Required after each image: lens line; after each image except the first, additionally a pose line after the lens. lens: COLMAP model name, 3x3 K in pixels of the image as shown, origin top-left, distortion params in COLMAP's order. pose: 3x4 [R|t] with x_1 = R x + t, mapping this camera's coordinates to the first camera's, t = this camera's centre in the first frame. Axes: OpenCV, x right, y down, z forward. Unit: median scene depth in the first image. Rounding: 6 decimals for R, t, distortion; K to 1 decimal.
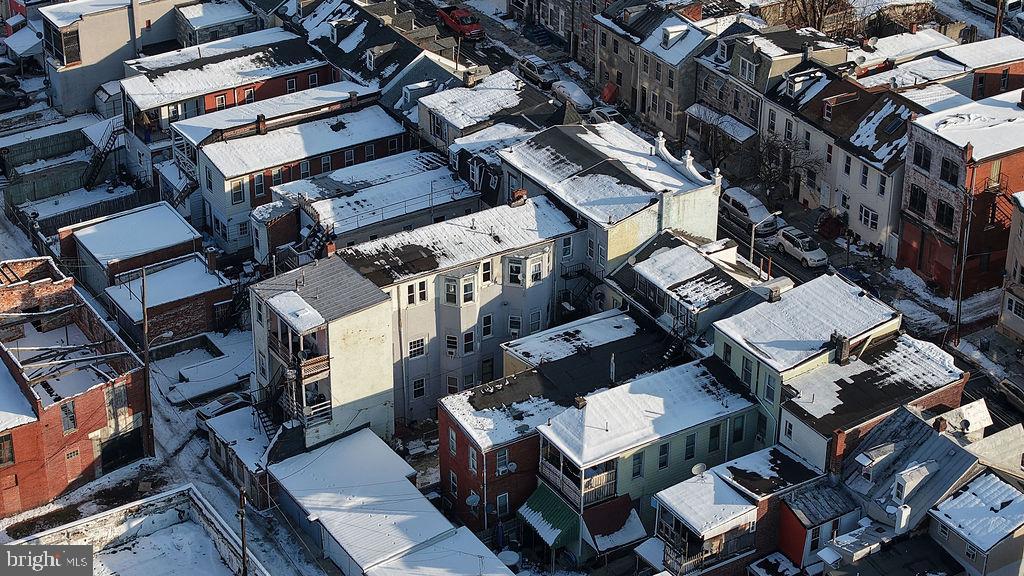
lens RADIAL K [[2158.1, 0, 515.6], [0, 2158.1, 289.5], [0, 0, 1]] dist [-0.163354, 0.000000]
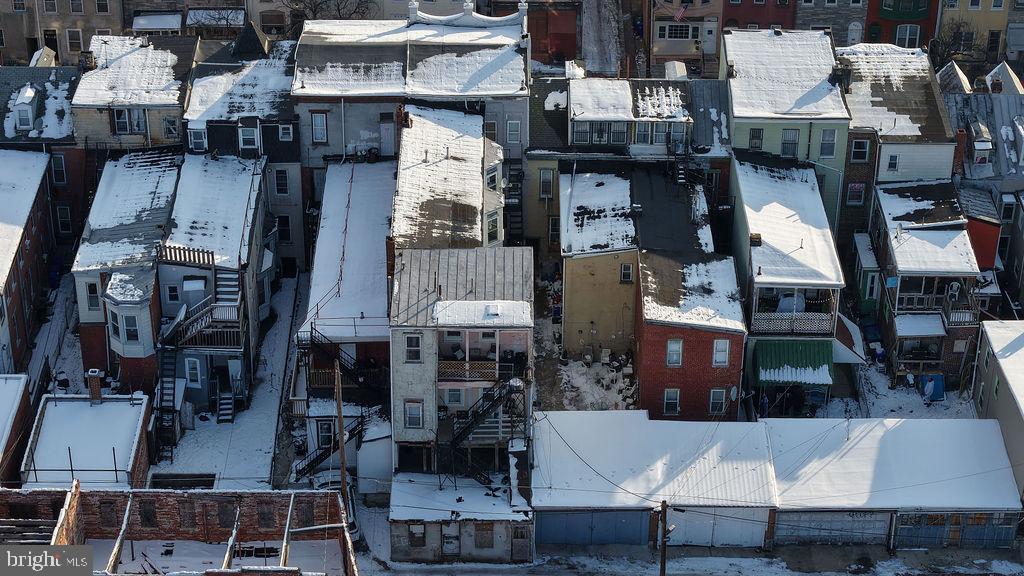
lens RADIAL K [[2158.1, 0, 513.2], [0, 2158.1, 288.1], [0, 0, 1]] dist [-0.163354, 0.000000]
pose [[0.522003, -0.452120, 0.723257, -0.634506], [0.410233, 0.876518, 0.251845, -0.183990], [-0.747812, 0.165240, 0.643019, 0.463314]]
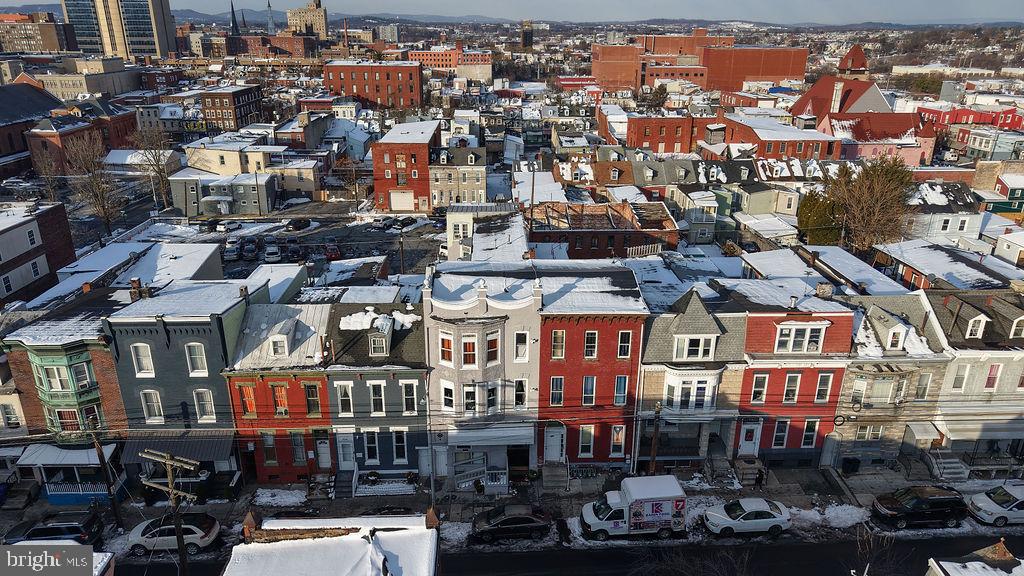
lens RADIAL K [[686.0, 0, 511.6], [0, 686.0, 282.3], [0, 0, 1]] dist [0.020444, -0.022682]
pose [[-0.498546, 0.295253, -0.815032, 0.315192], [-0.431452, 0.730965, 0.528714, -0.226089], [0.751865, 0.615236, -0.237032, 1.133696]]
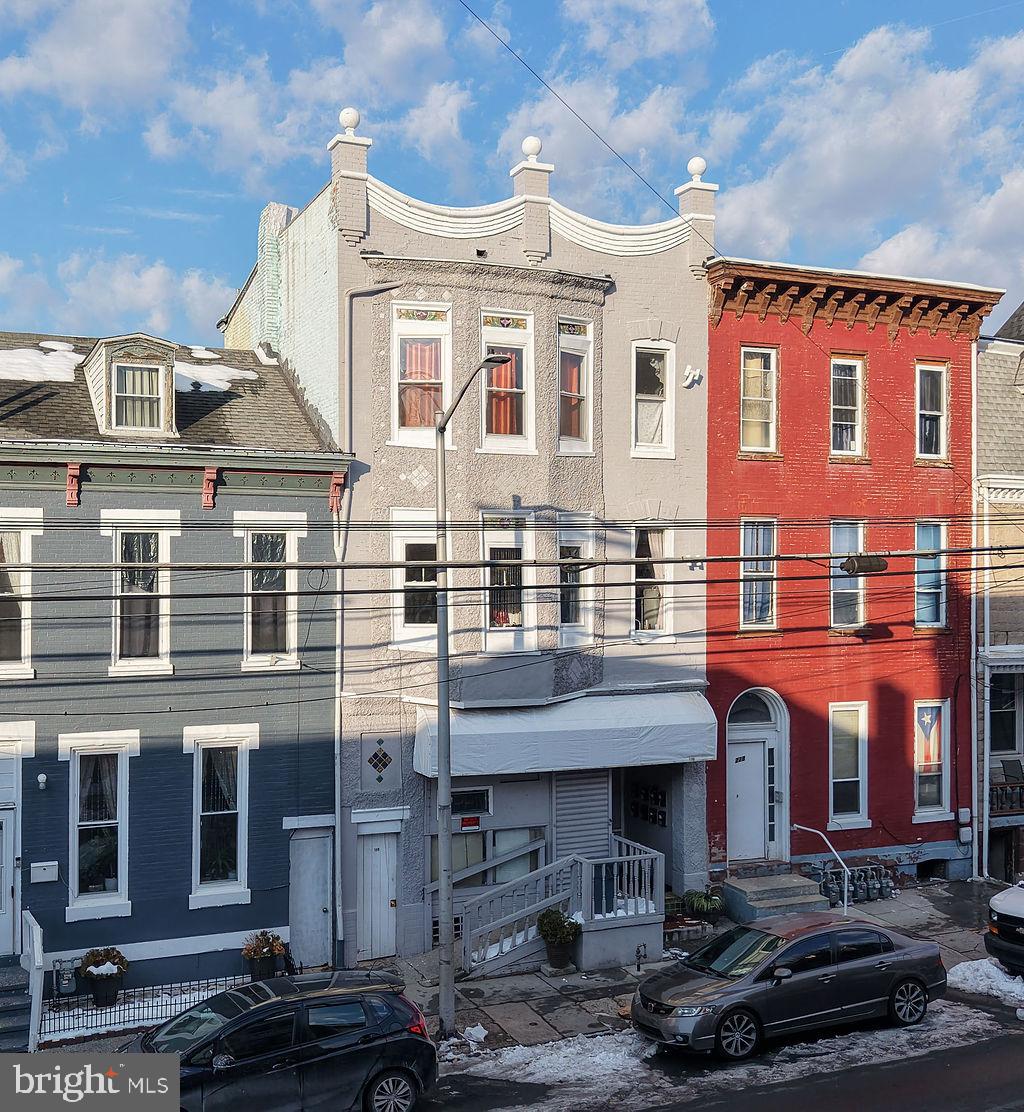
lens RADIAL K [[1320.3, 0, 495.4], [0, 1320.3, 553.9], [0, 0, 1]] dist [0.040191, 0.000000]
pose [[-0.147760, -0.017264, -0.988873, 0.247548], [-0.486025, 0.872058, 0.057398, -0.030344], [0.861363, 0.489098, -0.137246, 1.098798]]
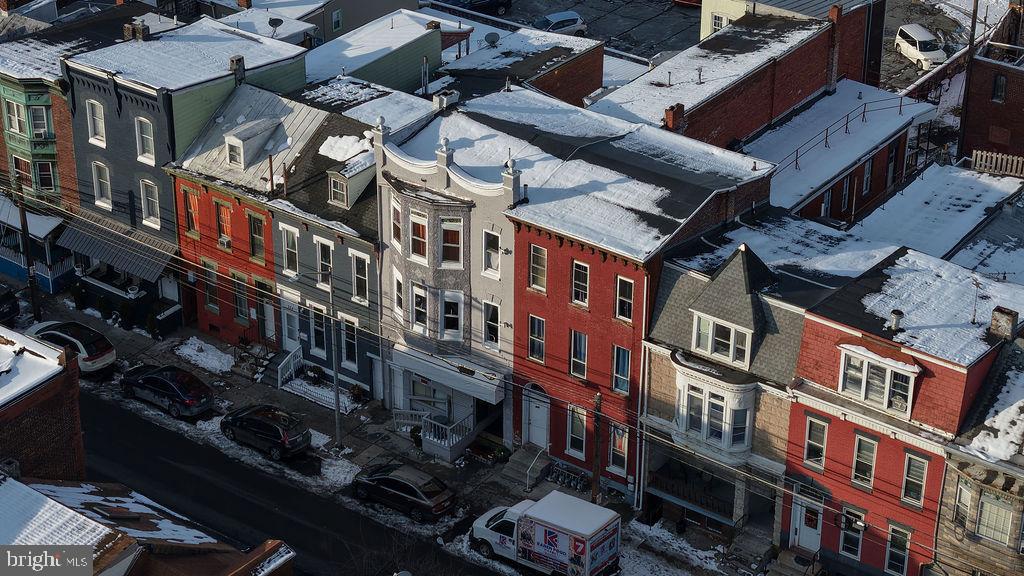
lens RADIAL K [[2158.1, 0, 519.0], [0, 2158.1, 281.2], [0, 0, 1]] dist [-0.163354, 0.000000]
pose [[-0.928252, 0.172734, -0.329412, 0.274174], [-0.191506, 0.537275, 0.821377, -0.554630], [0.318865, 0.825529, -0.465647, 1.380833]]
